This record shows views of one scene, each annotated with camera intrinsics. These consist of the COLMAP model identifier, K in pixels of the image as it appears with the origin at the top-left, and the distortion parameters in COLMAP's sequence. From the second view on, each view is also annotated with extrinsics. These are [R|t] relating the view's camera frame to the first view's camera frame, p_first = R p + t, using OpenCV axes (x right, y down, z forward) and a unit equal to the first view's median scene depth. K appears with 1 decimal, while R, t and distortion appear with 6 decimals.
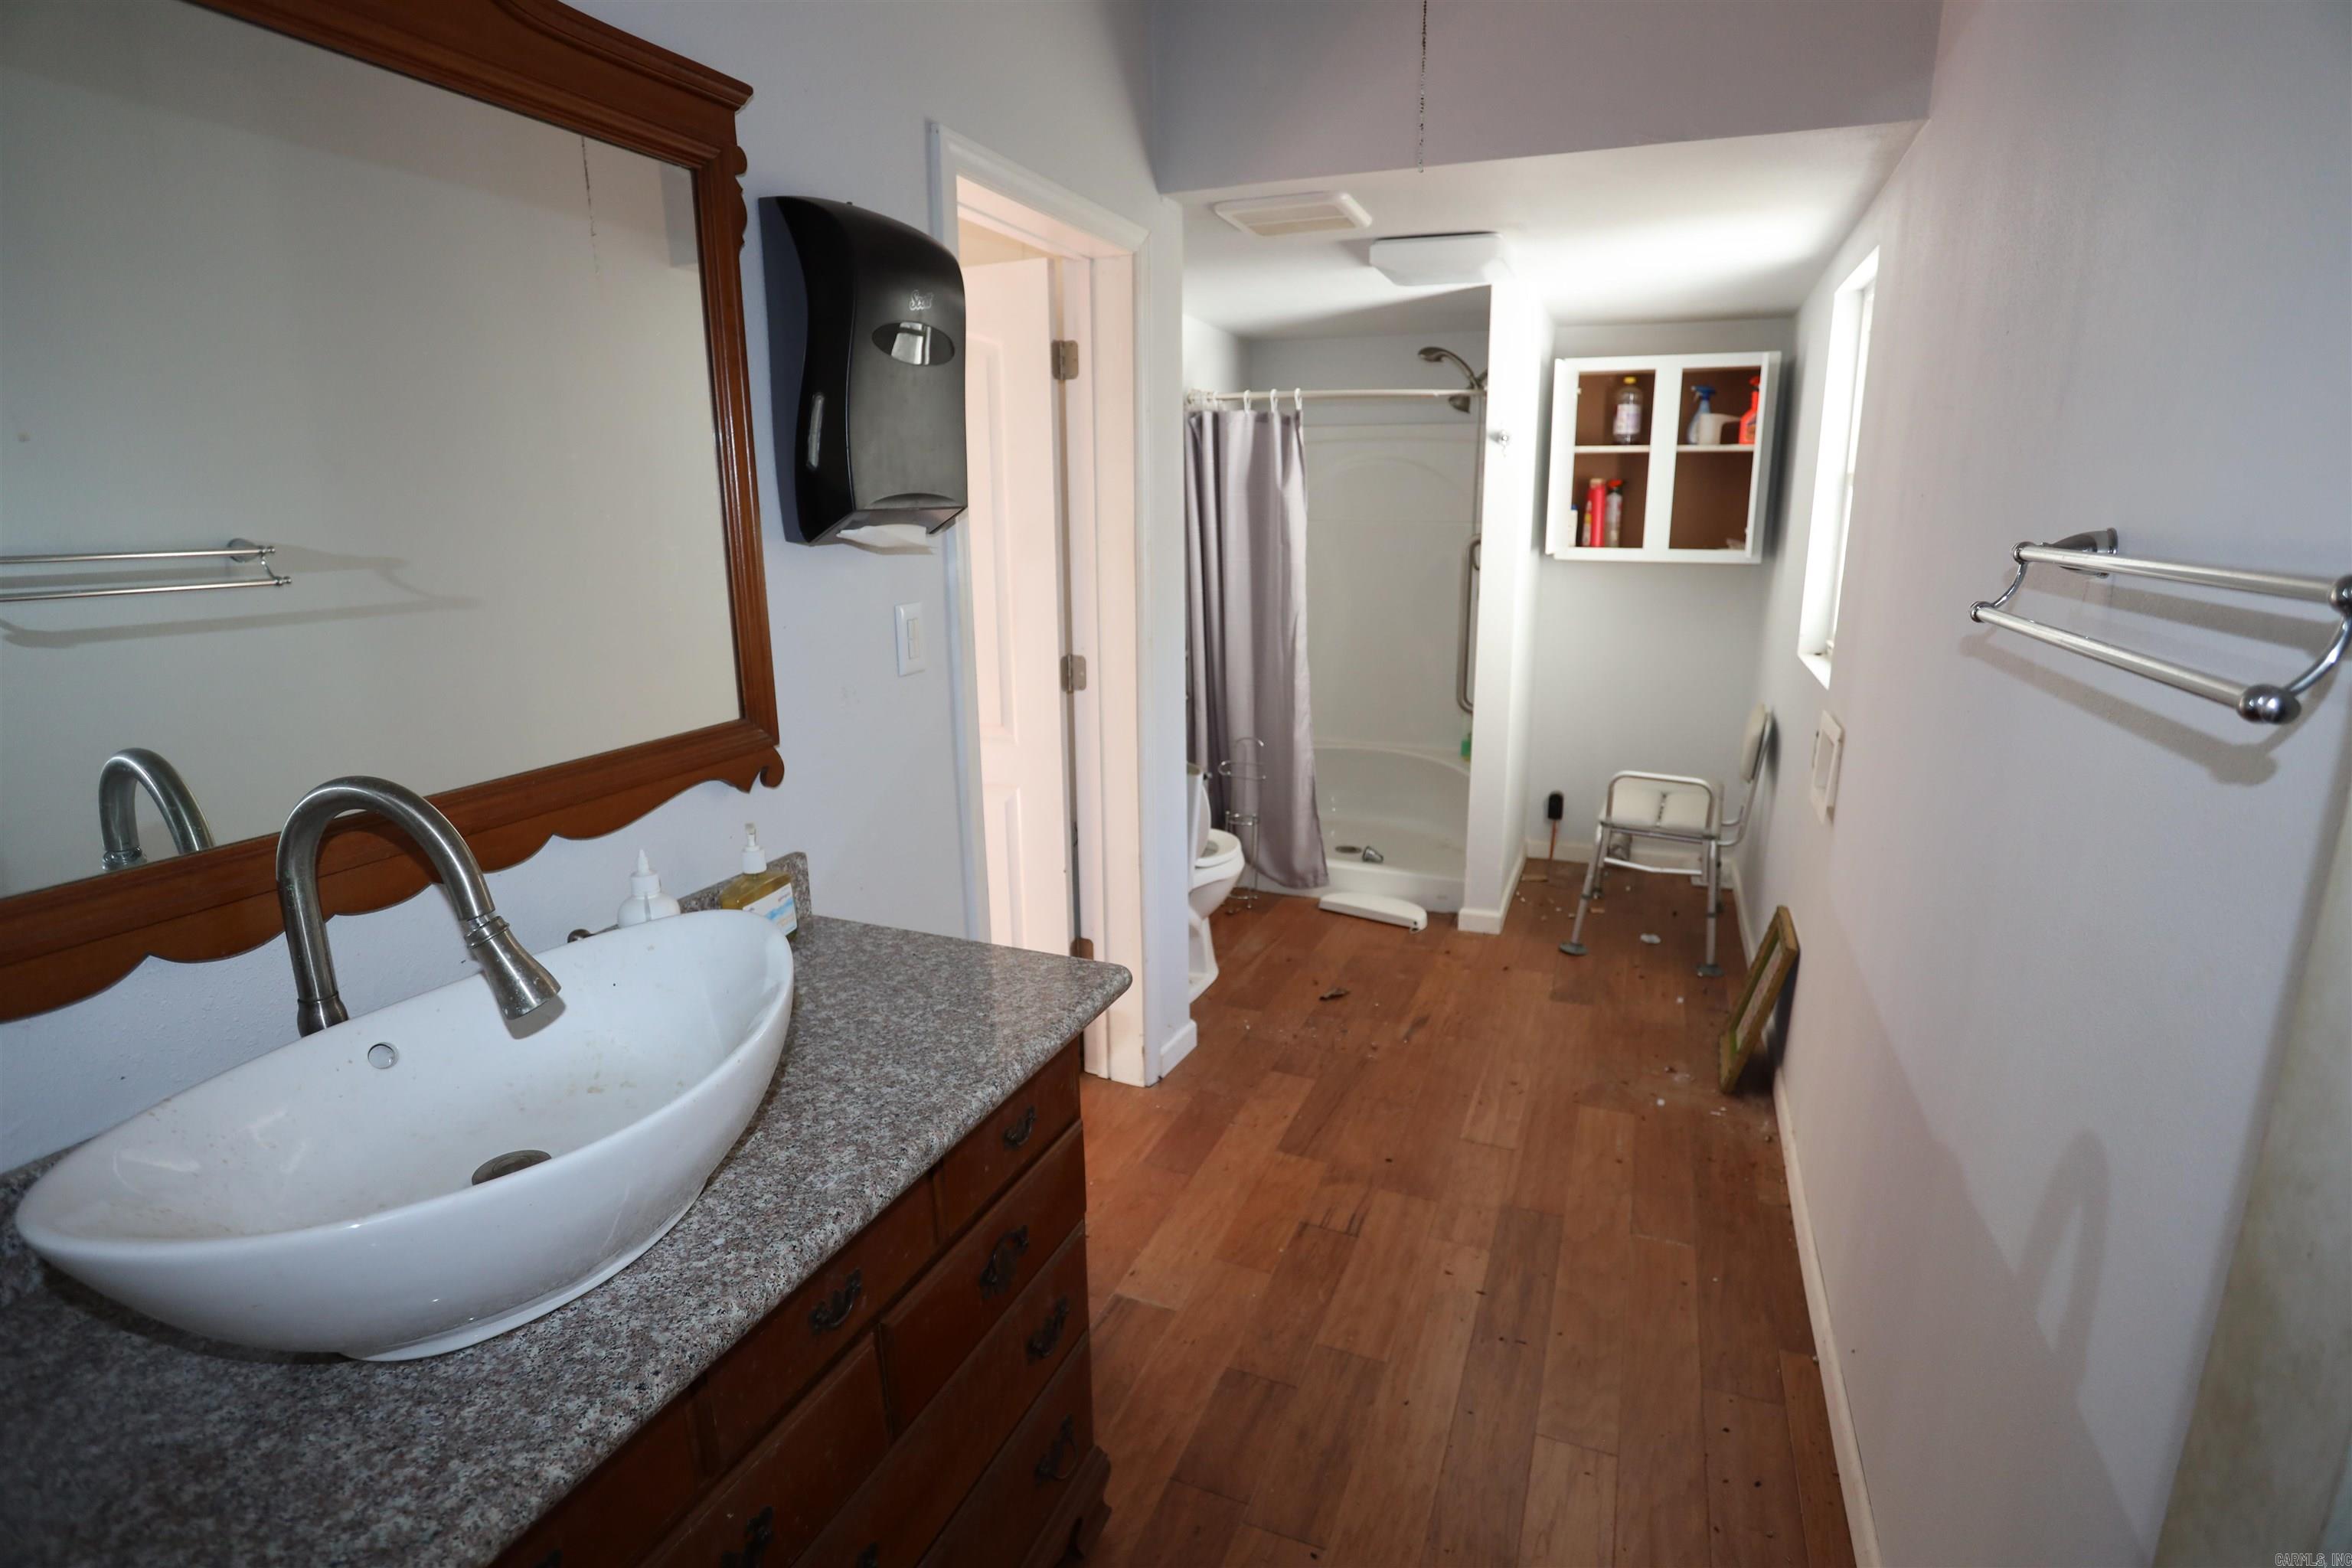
lens RADIAL K [[1149.4, 0, 1182.9], [0, 1149.4, 784.6], [0, 0, 1]] dist [-0.065892, 0.029274]
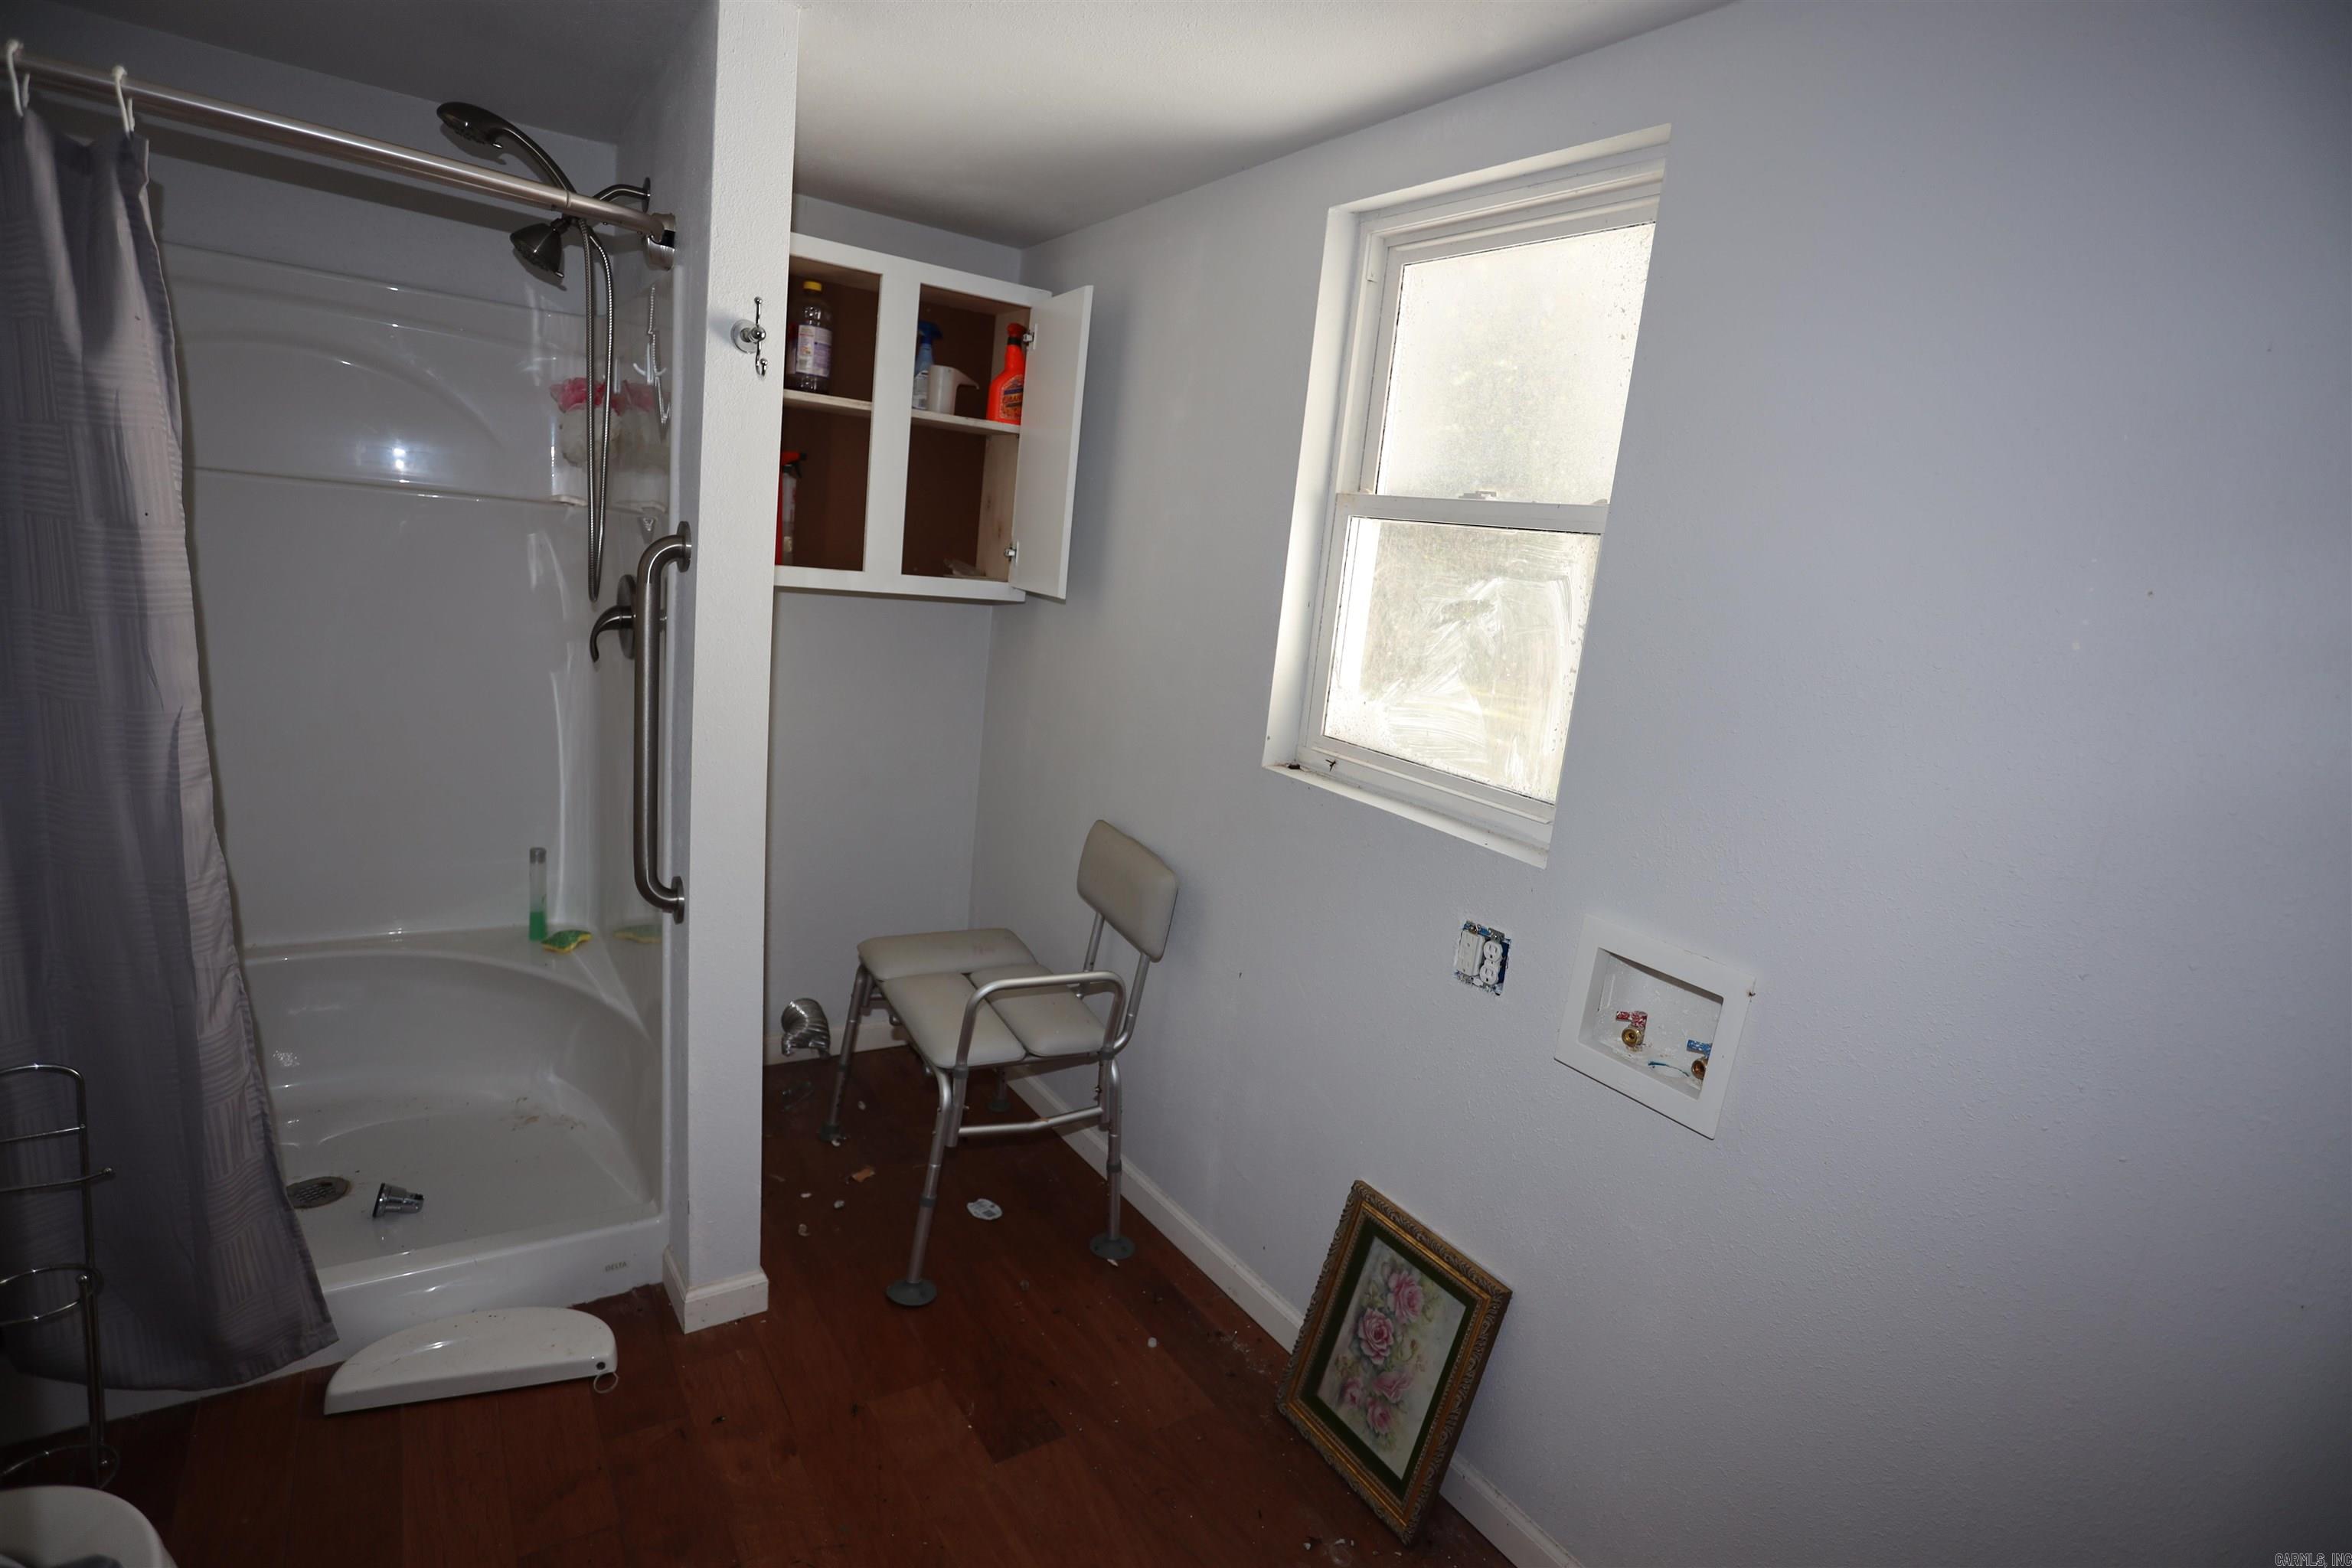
lens RADIAL K [[1149.4, 0, 1182.9], [0, 1149.4, 784.6], [0, 0, 1]] dist [-0.065892, 0.029274]
pose [[0.548693, -0.103492, 0.829594, -0.021695], [0.080944, 0.994223, 0.070493, -0.127947], [-0.832097, 0.028471, 0.553900, 0.543109]]
